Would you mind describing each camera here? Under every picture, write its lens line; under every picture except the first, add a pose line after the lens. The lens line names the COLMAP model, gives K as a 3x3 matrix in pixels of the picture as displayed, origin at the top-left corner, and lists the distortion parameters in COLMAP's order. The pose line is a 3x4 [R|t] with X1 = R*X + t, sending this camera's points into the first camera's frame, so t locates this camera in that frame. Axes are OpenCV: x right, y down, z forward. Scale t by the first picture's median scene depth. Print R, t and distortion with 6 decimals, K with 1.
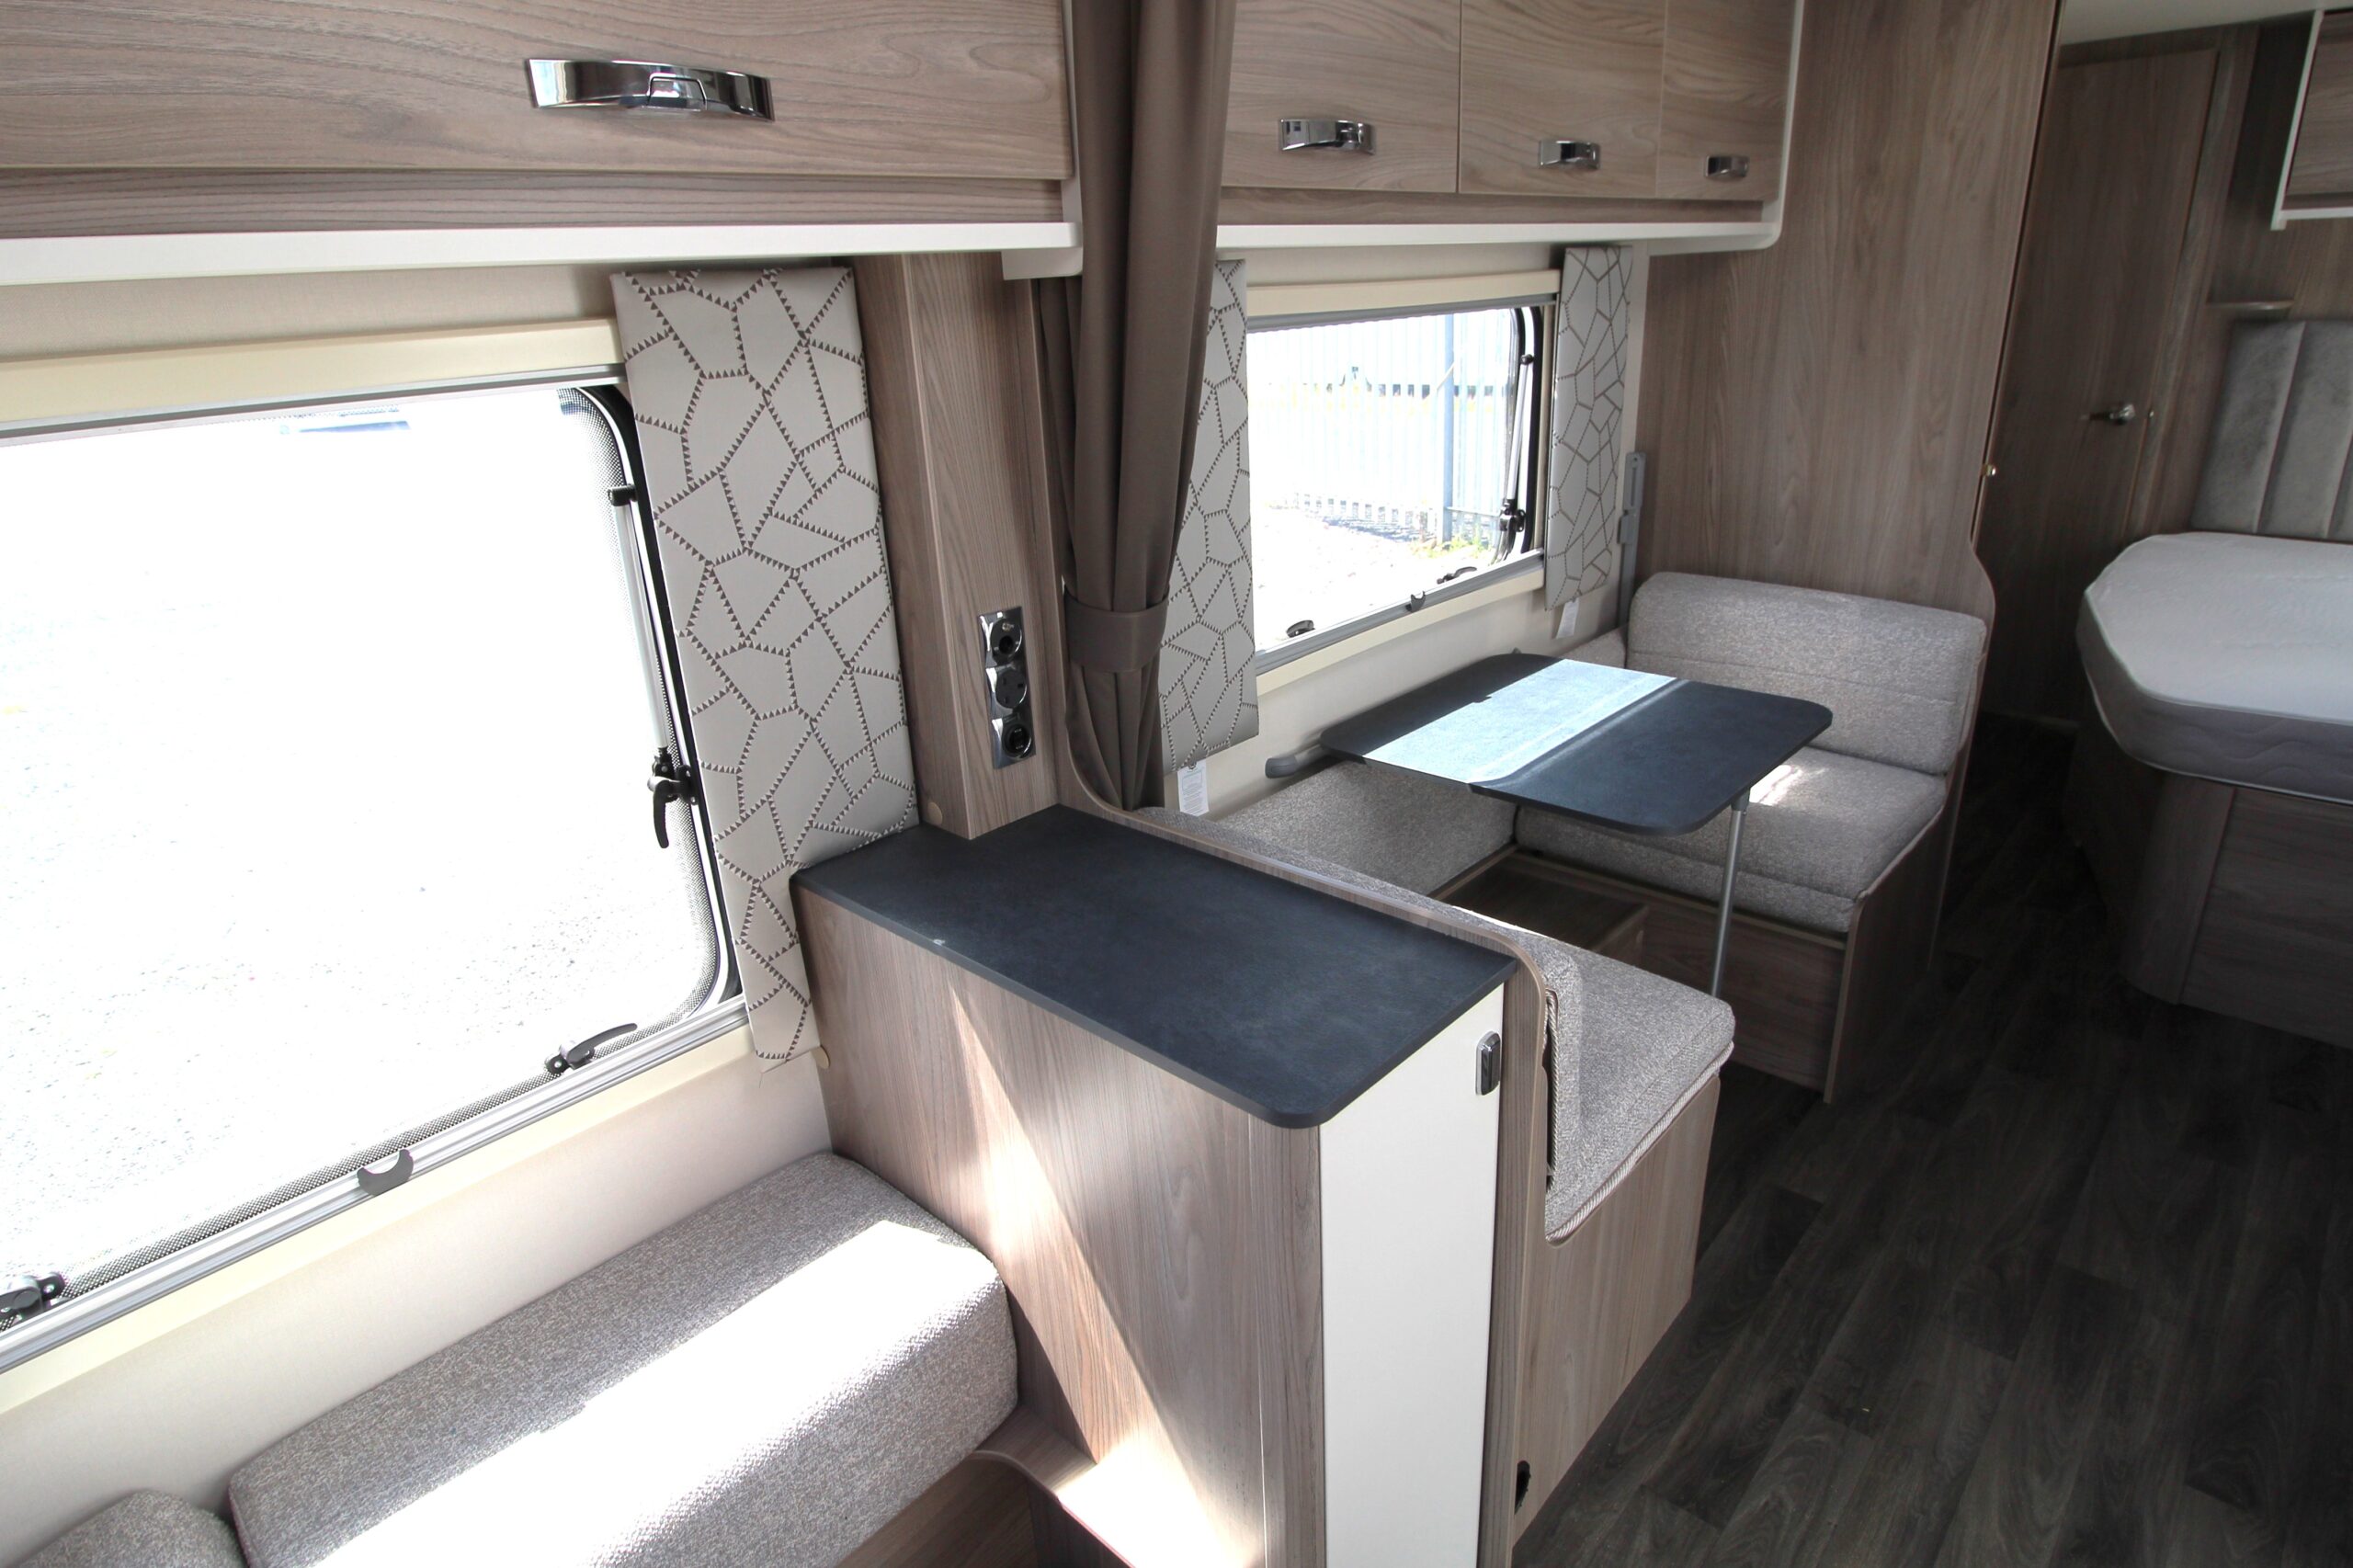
lens RADIAL K [[1252.4, 0, 1177.2], [0, 1252.4, 768.2], [0, 0, 1]] dist [0.002175, -0.017387]
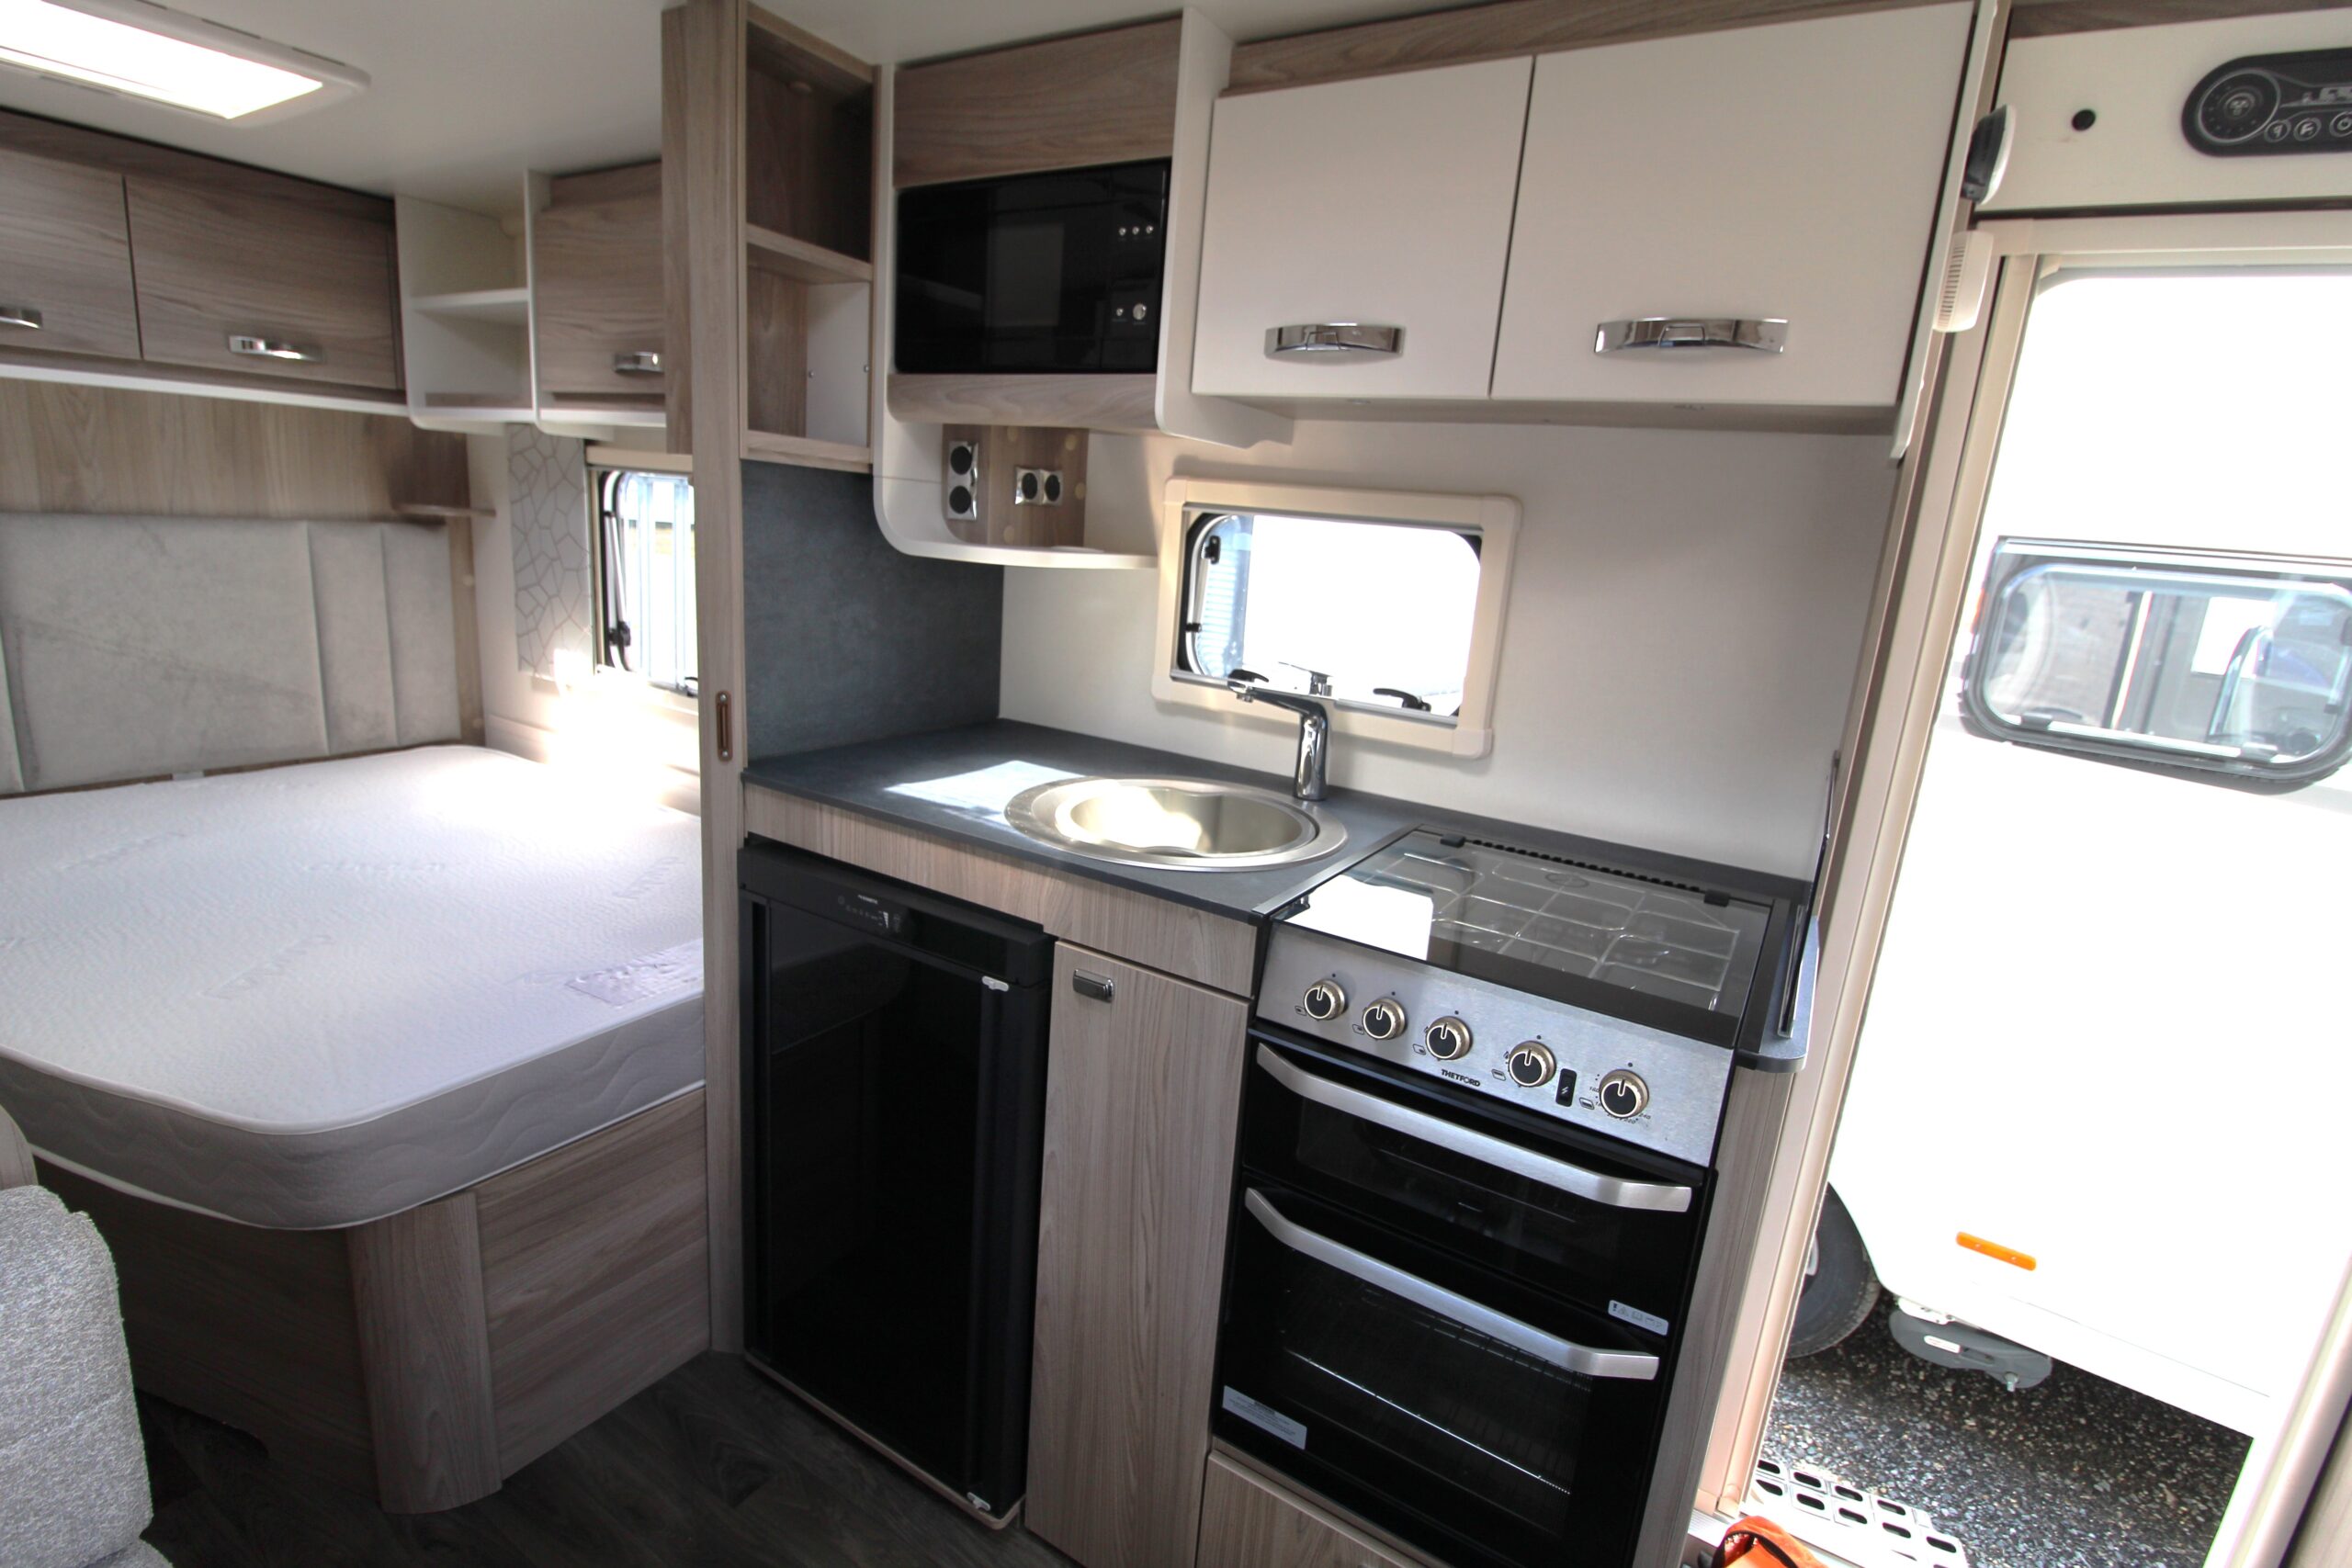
lens RADIAL K [[1090.6, 0, 1179.9], [0, 1090.6, 769.3], [0, 0, 1]] dist [-0.002303, -0.011571]
pose [[-0.203376, -0.181286, 0.962171, 0.235975], [0.284711, 0.929294, 0.235272, -0.227100], [-0.936791, 0.321789, -0.137381, 0.636148]]
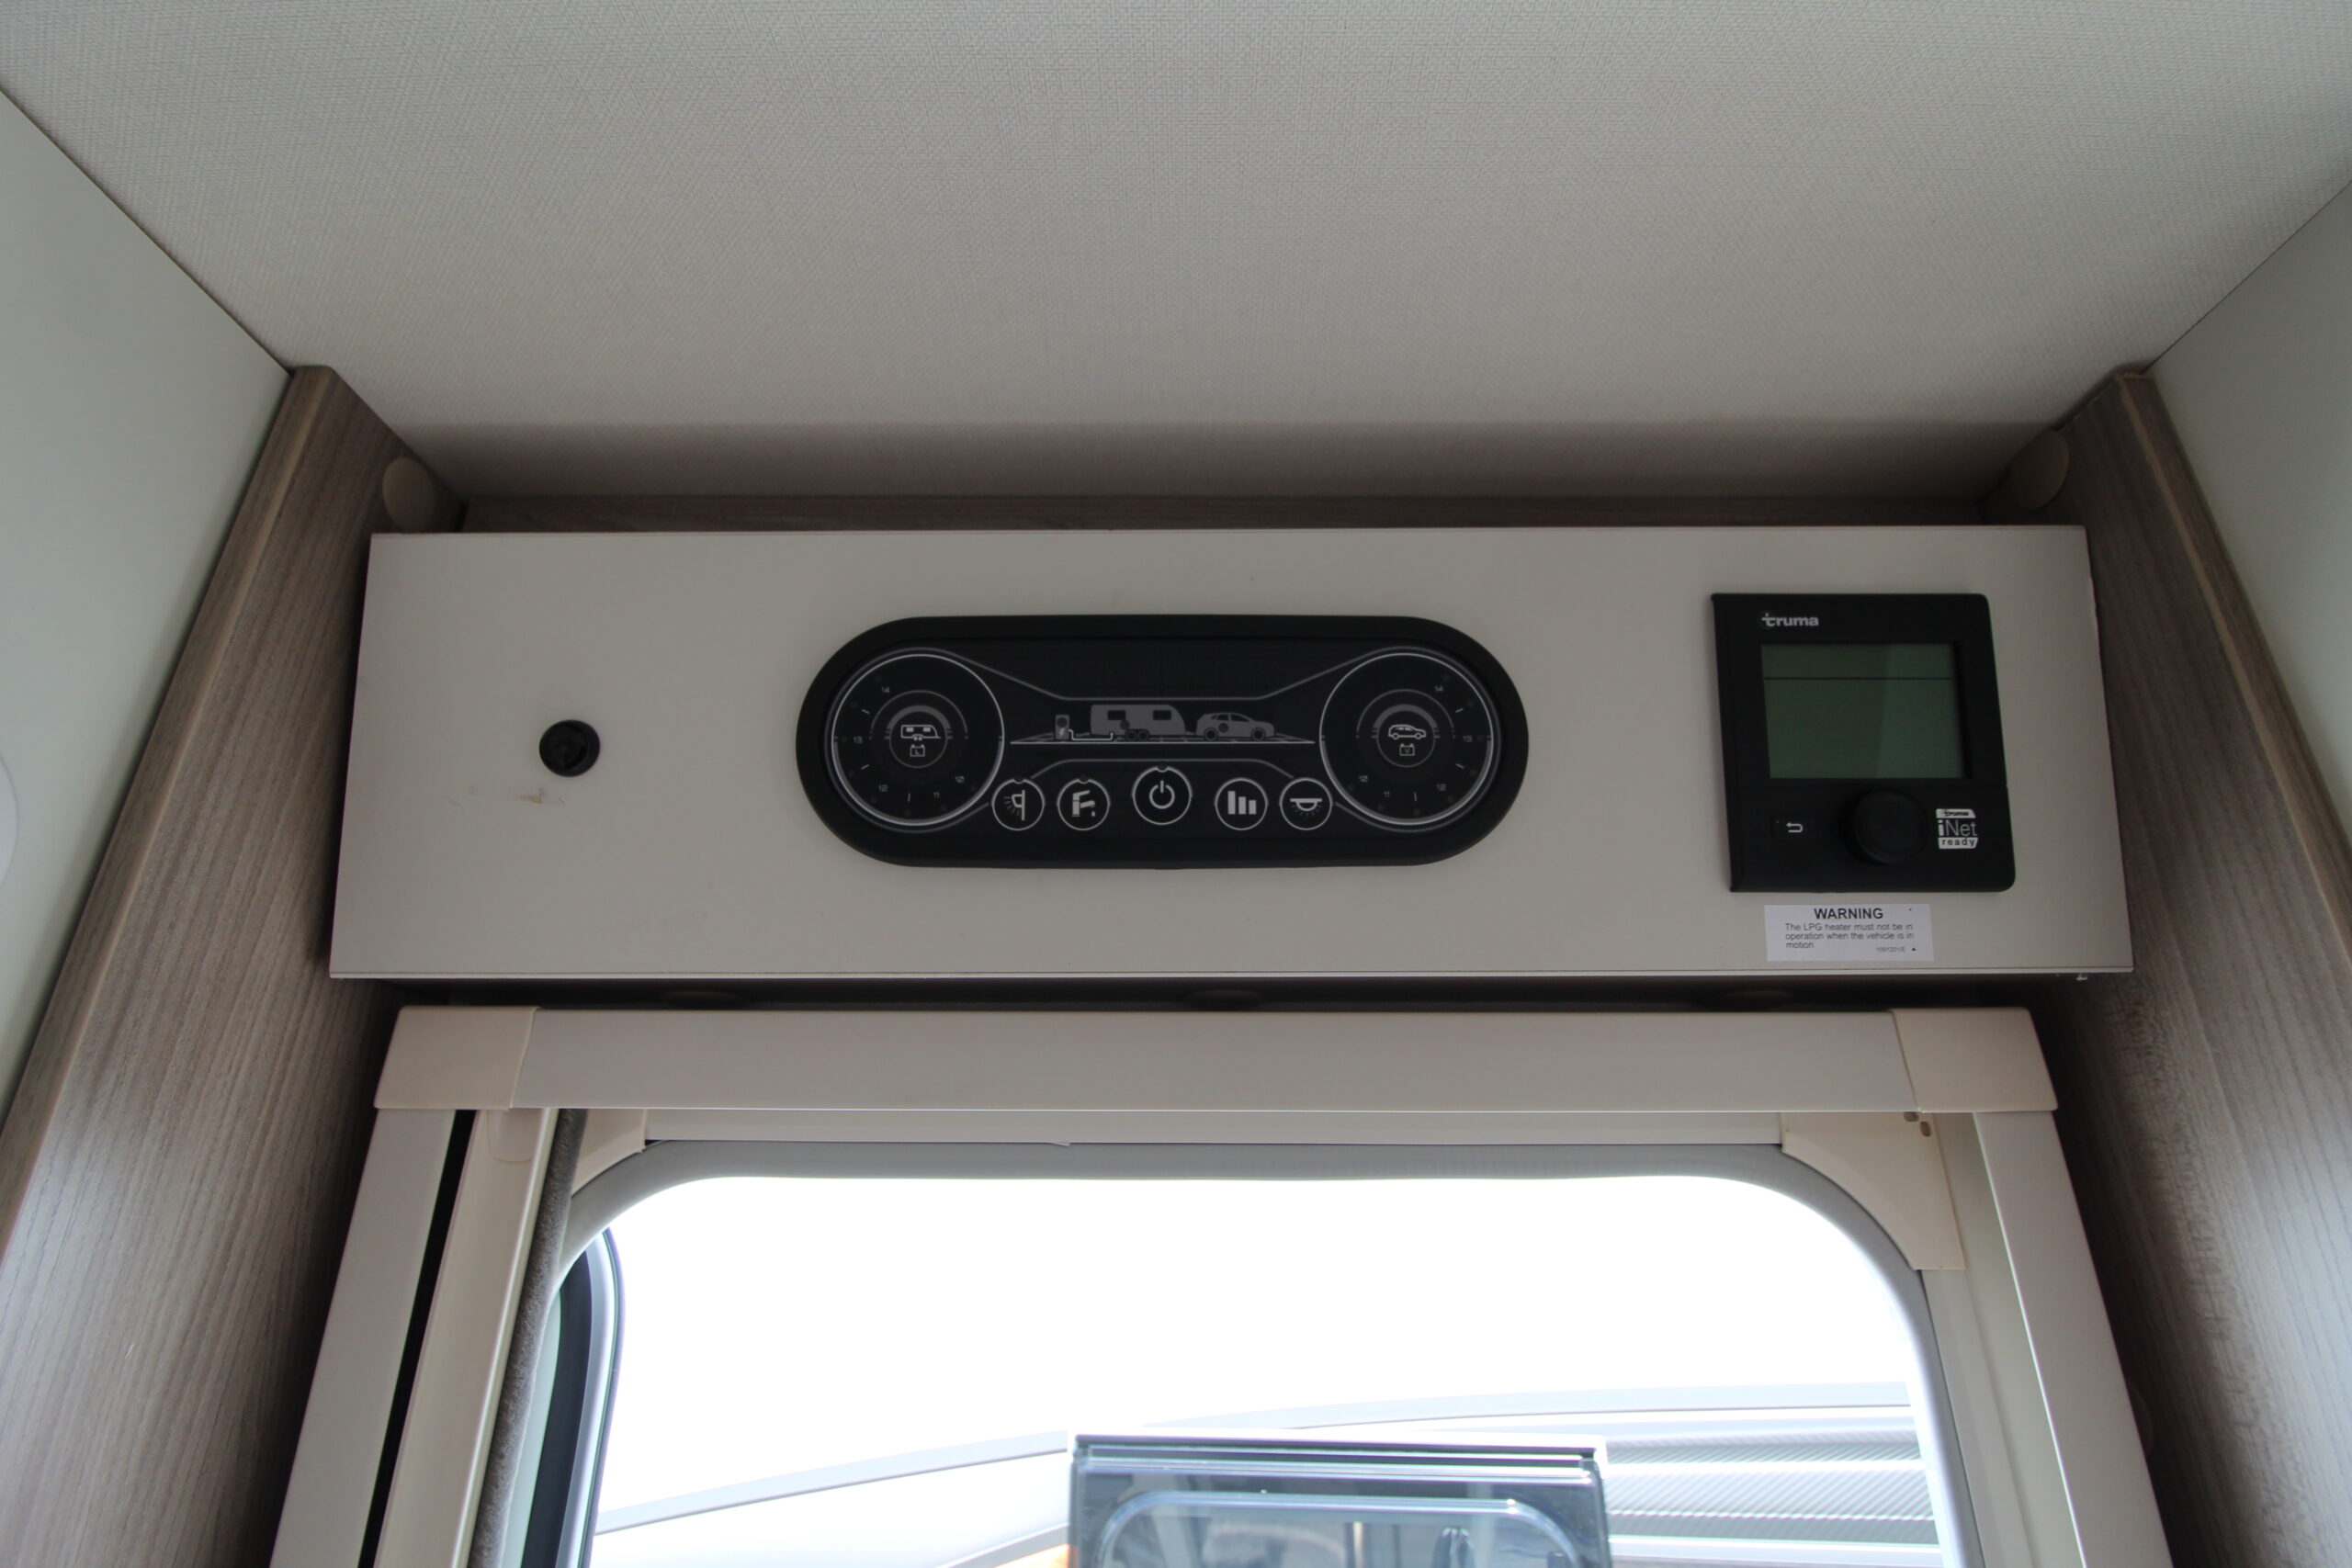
lens RADIAL K [[1090.6, 0, 1179.9], [0, 1090.6, 769.3], [0, 0, 1]] dist [-0.002303, -0.011571]
pose [[-0.685203, 0.328134, 0.650249, 0.487083], [0.291618, 0.941683, -0.167906, -0.211116], [-0.667424, 0.074575, -0.740934, 0.175515]]
